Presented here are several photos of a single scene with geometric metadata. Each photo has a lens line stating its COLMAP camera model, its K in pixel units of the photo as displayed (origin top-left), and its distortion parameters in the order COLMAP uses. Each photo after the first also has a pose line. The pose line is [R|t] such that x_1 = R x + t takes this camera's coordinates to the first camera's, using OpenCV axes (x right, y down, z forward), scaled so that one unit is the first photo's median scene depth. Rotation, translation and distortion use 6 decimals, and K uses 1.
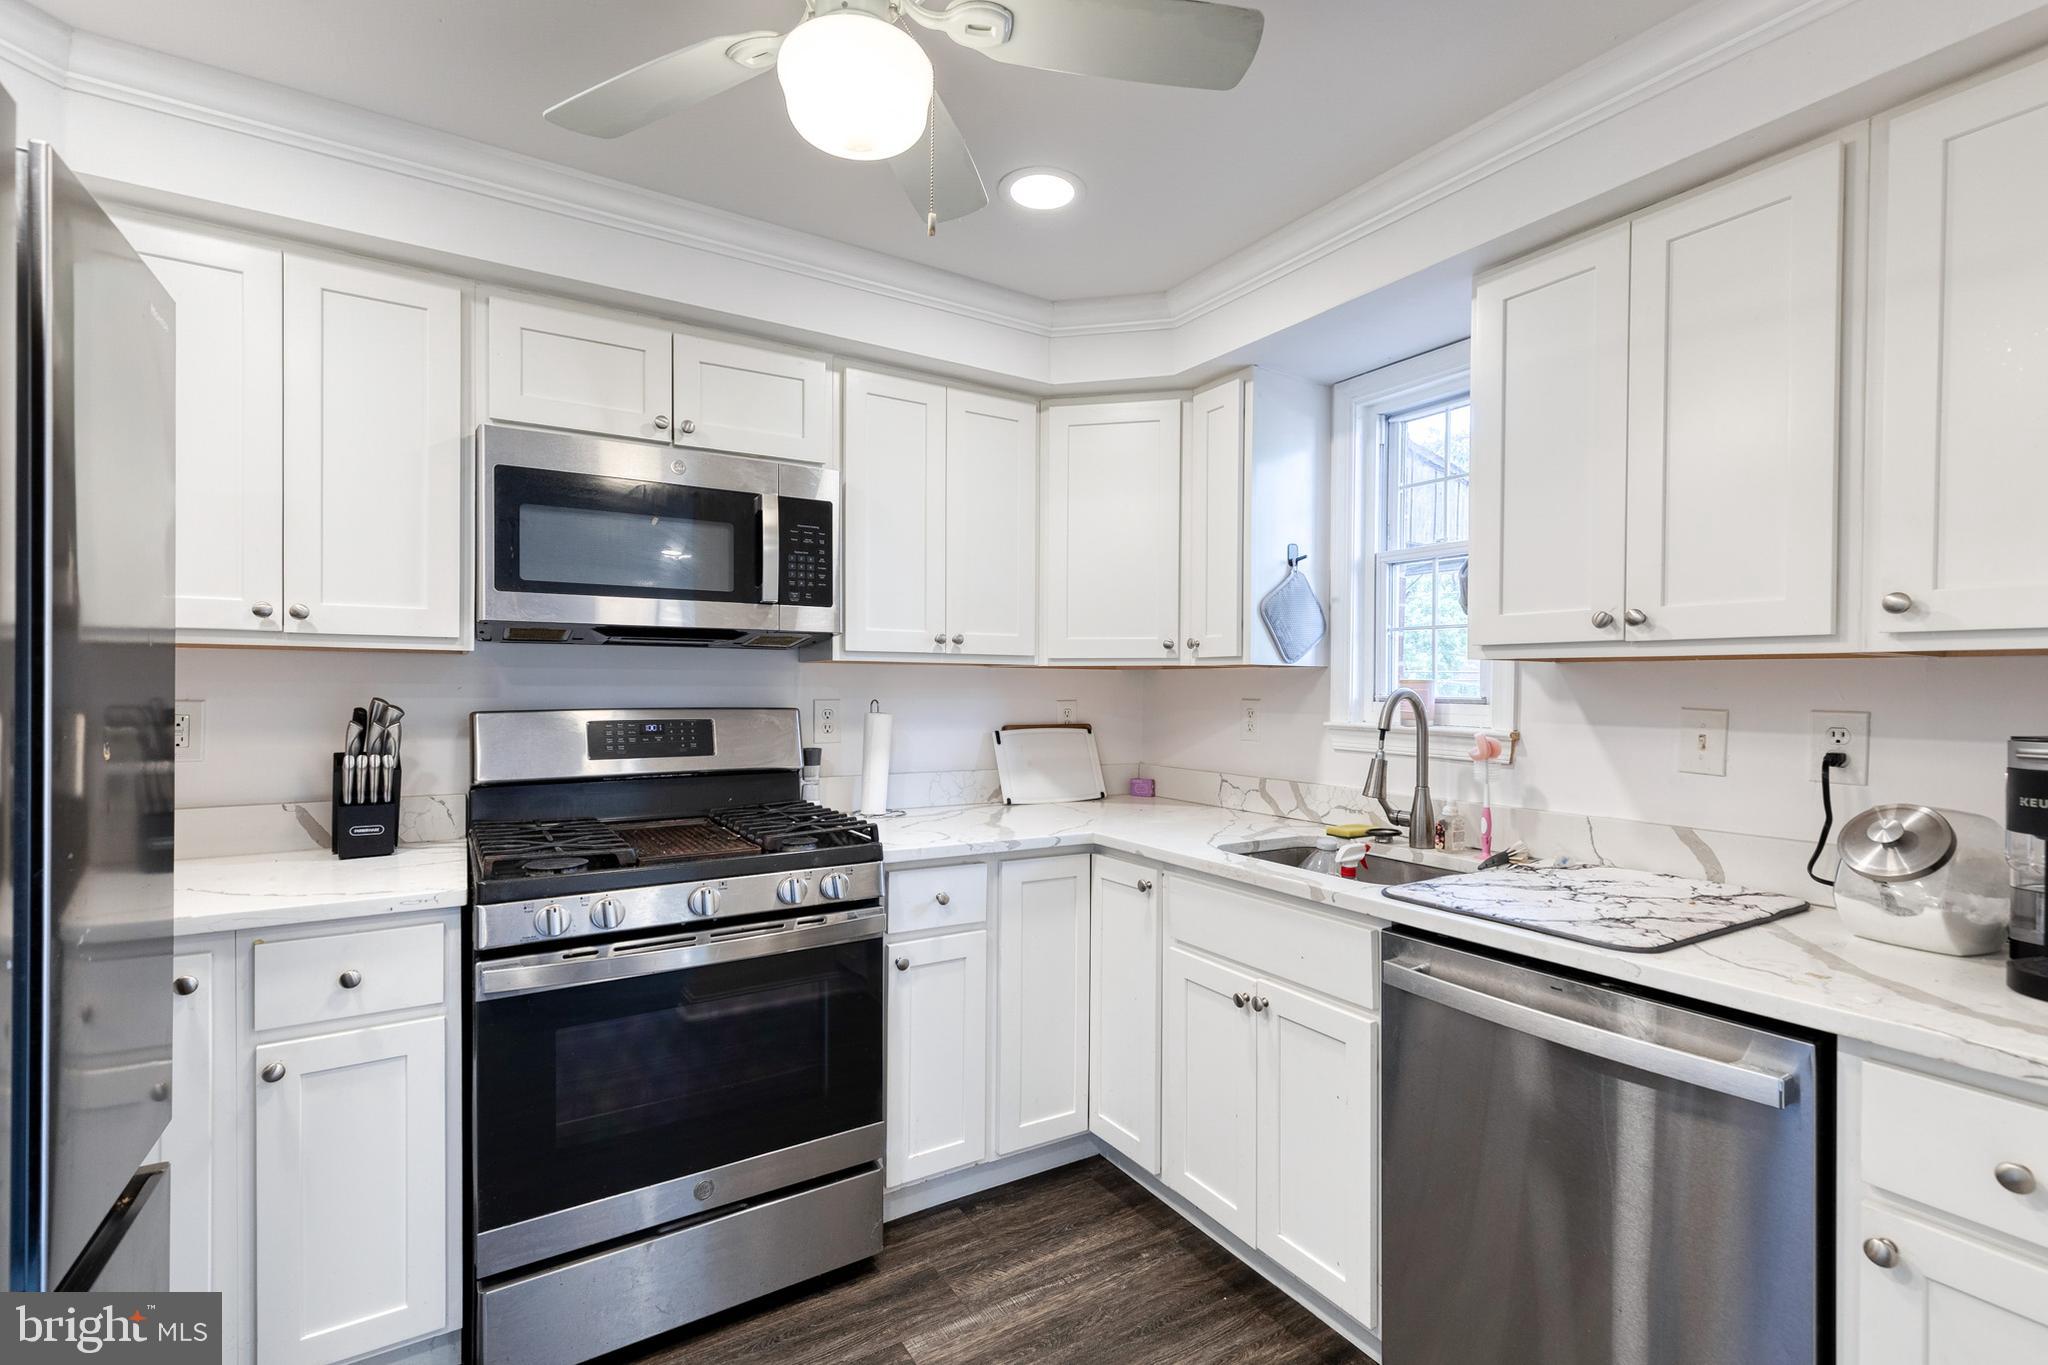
lens RADIAL K [[925.8, 0, 1042.4], [0, 925.8, 697.9], [0, 0, 1]] dist [0.008836, -0.001056]
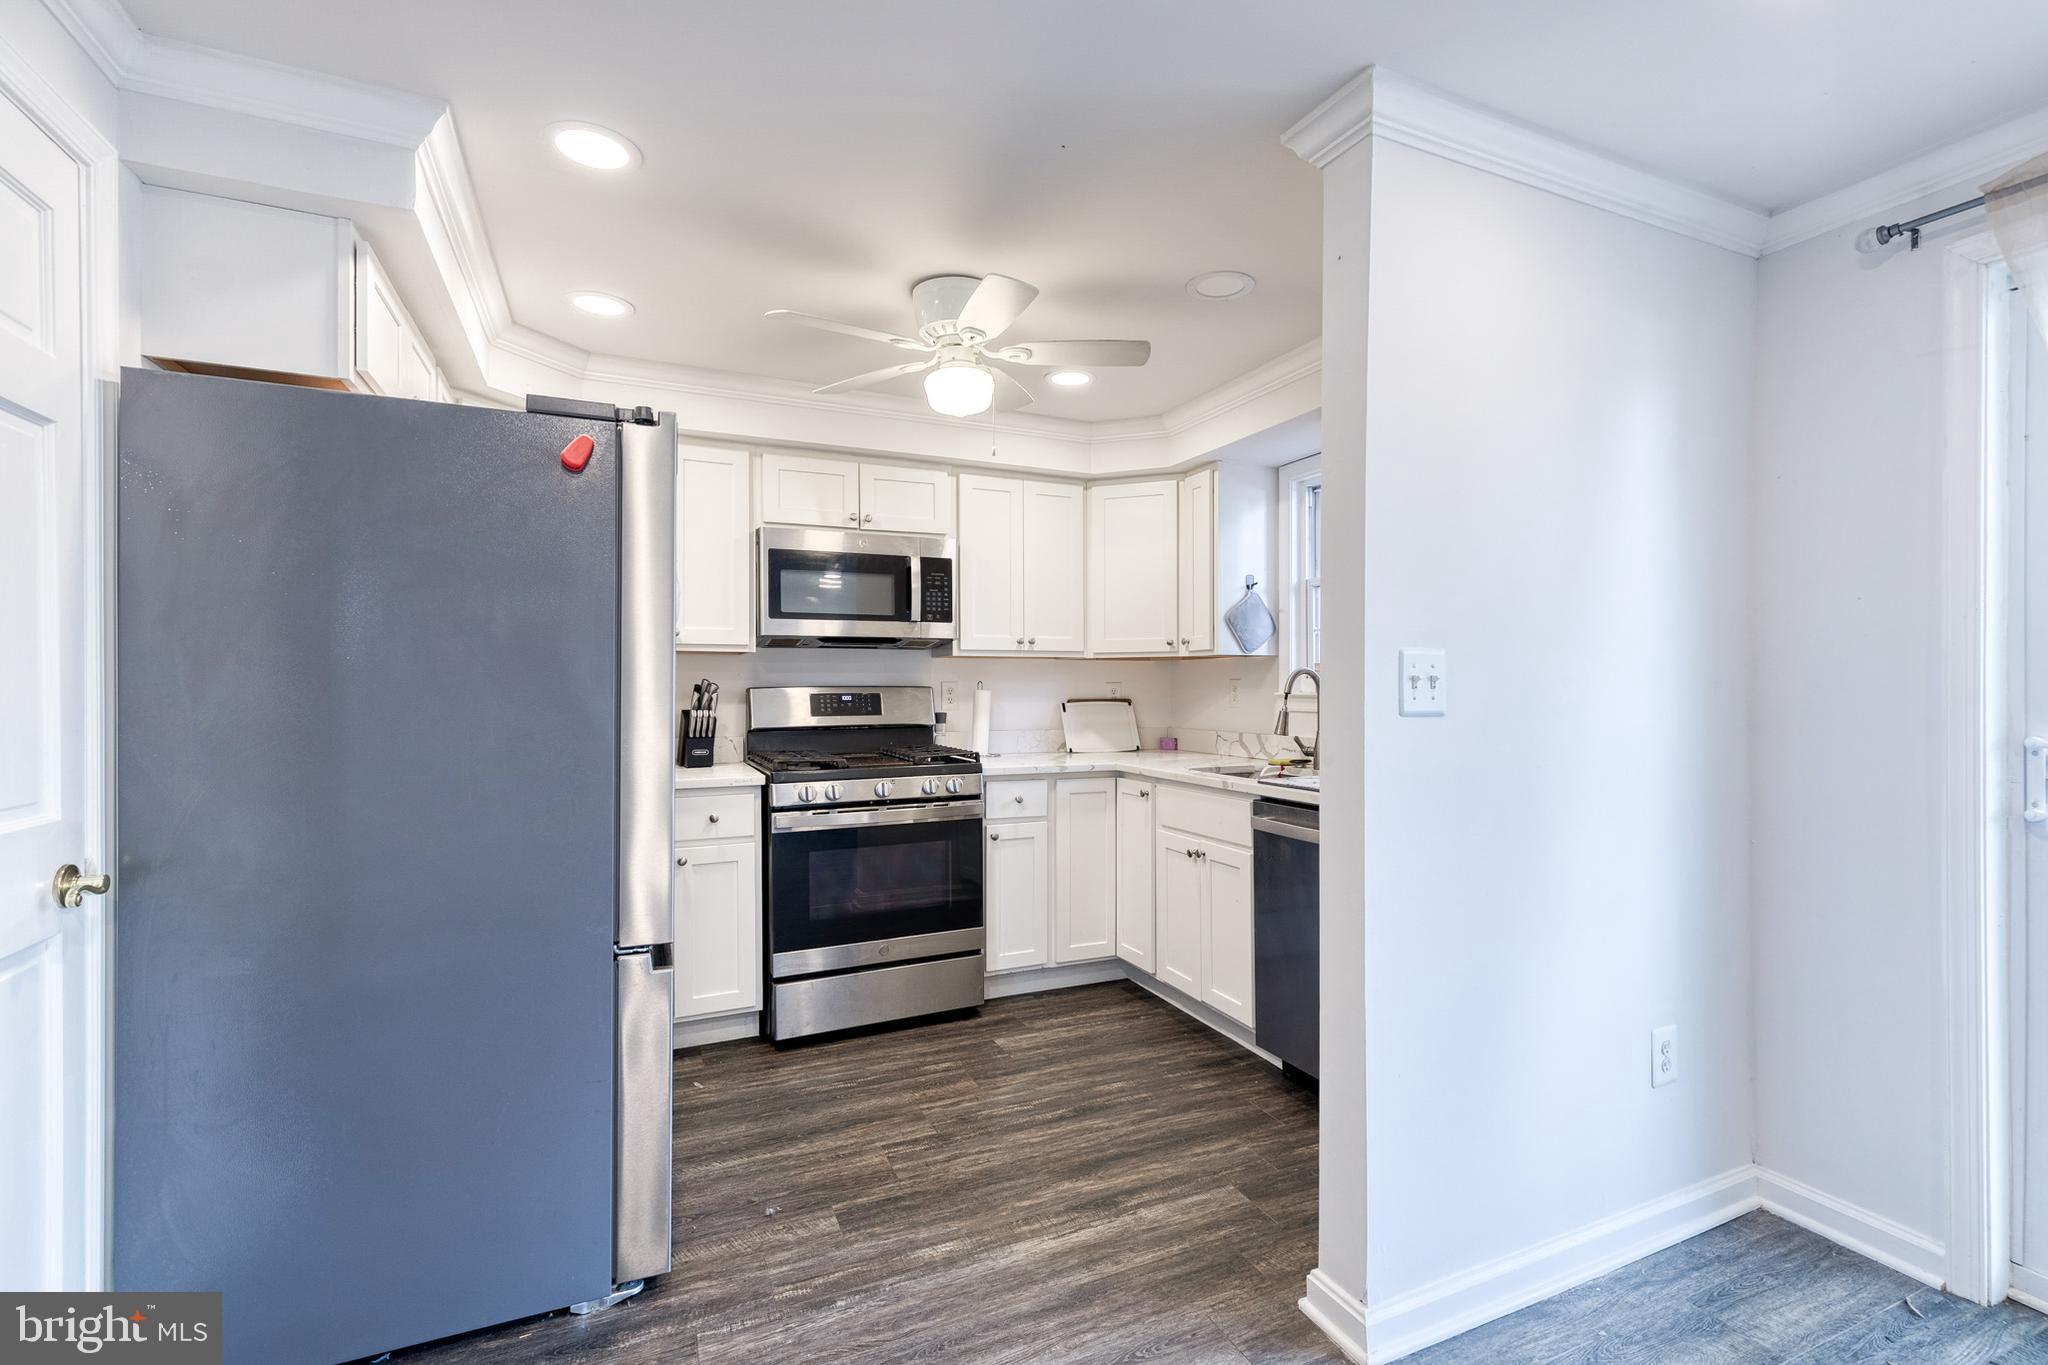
lens RADIAL K [[925.8, 0, 1042.0], [0, 925.8, 688.9], [0, 0, 1]] dist [0.008836, -0.001056]
pose [[0.991456, -0.008735, -0.130150, 0.146377], [0.007457, 0.999919, -0.010303, 0.037949], [0.130230, 0.009245, 0.991441, -0.617449]]
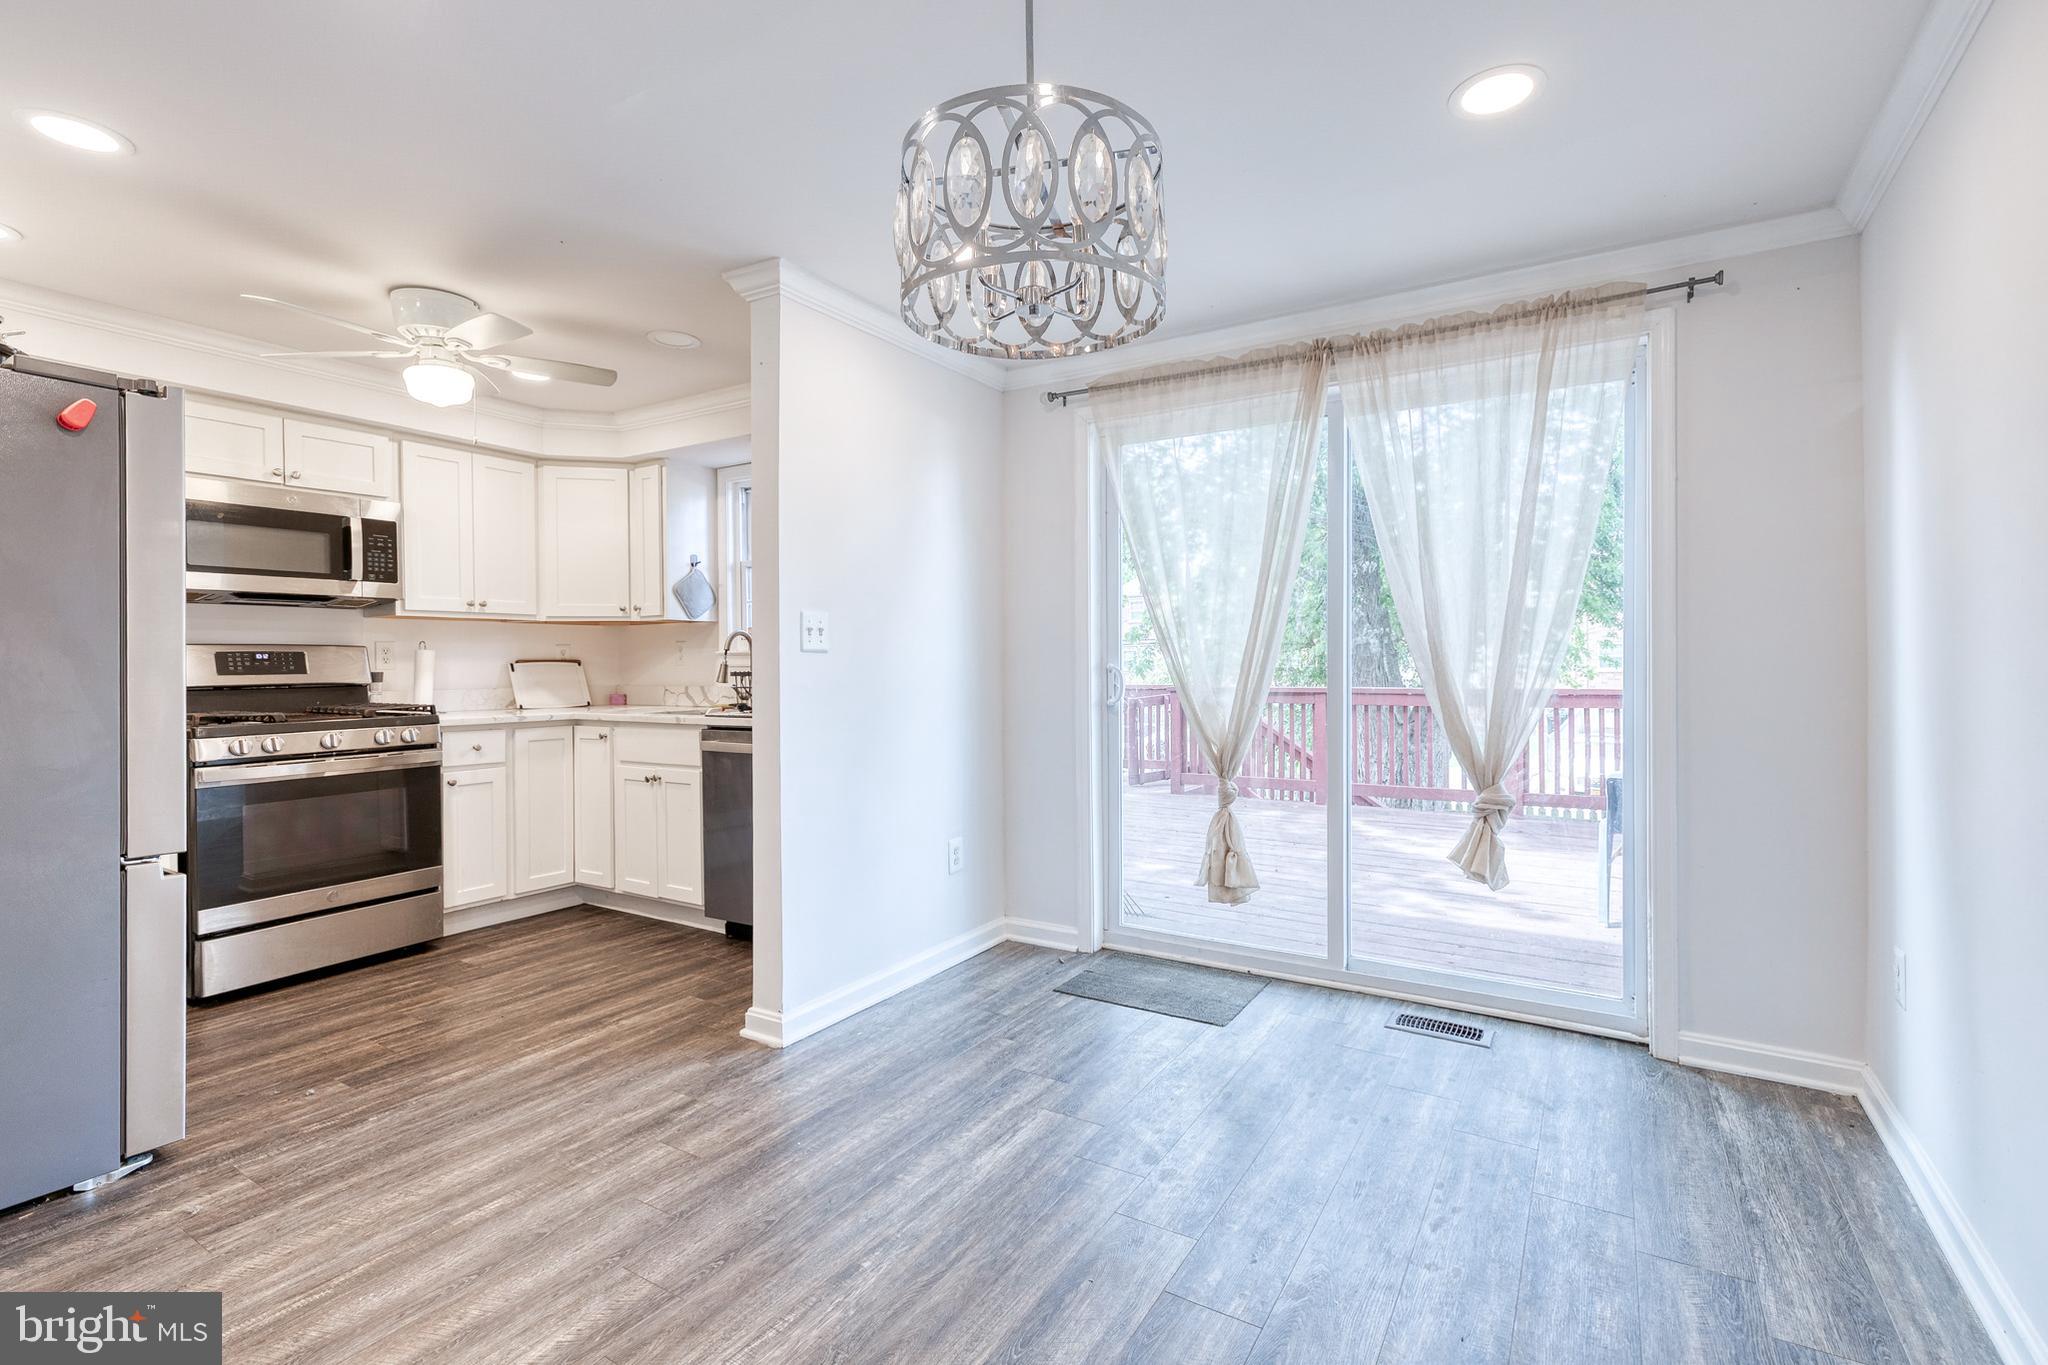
lens RADIAL K [[925.8, 0, 1036.6], [0, 925.8, 668.8], [0, 0, 1]] dist [0.008836, -0.001056]
pose [[0.897053, -0.017205, 0.441588, 0.072167], [0.019192, 0.999816, -0.000034, 0.084250], [-0.441506, 0.008505, 0.897218, -1.085178]]
